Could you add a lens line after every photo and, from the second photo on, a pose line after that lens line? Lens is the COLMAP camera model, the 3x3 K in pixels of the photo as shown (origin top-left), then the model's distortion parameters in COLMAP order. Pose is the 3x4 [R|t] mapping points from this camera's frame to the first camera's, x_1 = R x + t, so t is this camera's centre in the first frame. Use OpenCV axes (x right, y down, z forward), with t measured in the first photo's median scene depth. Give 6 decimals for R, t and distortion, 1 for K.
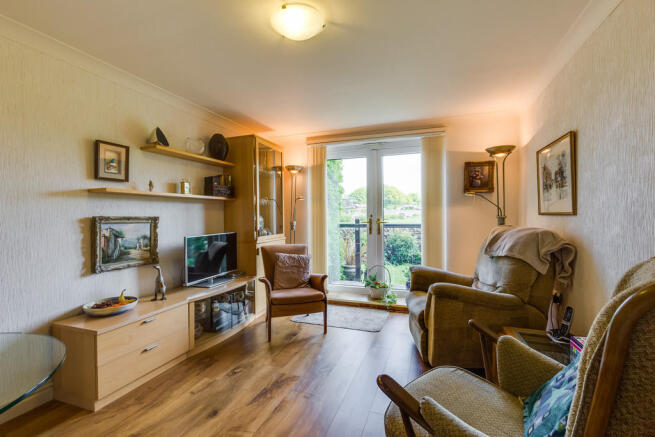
lens RADIAL K [[292.1, 0, 327.5], [0, 292.1, 218.5], [0, 0, 1]] dist [0.000426, -0.000248]
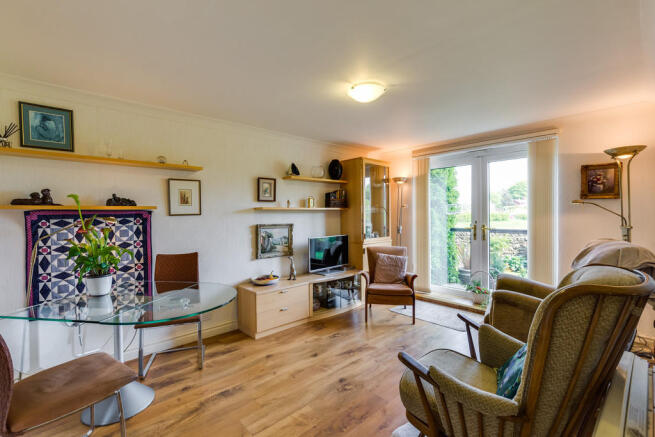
lens RADIAL K [[292.1, 0, 327.5], [0, 292.1, 218.5], [0, 0, 1]] dist [0.000426, -0.000248]
pose [[0.886166, 0.006553, -0.463322, 0.222030], [-0.002653, 0.999955, 0.009069, -0.040077], [0.463361, -0.006807, 0.886144, -0.193170]]
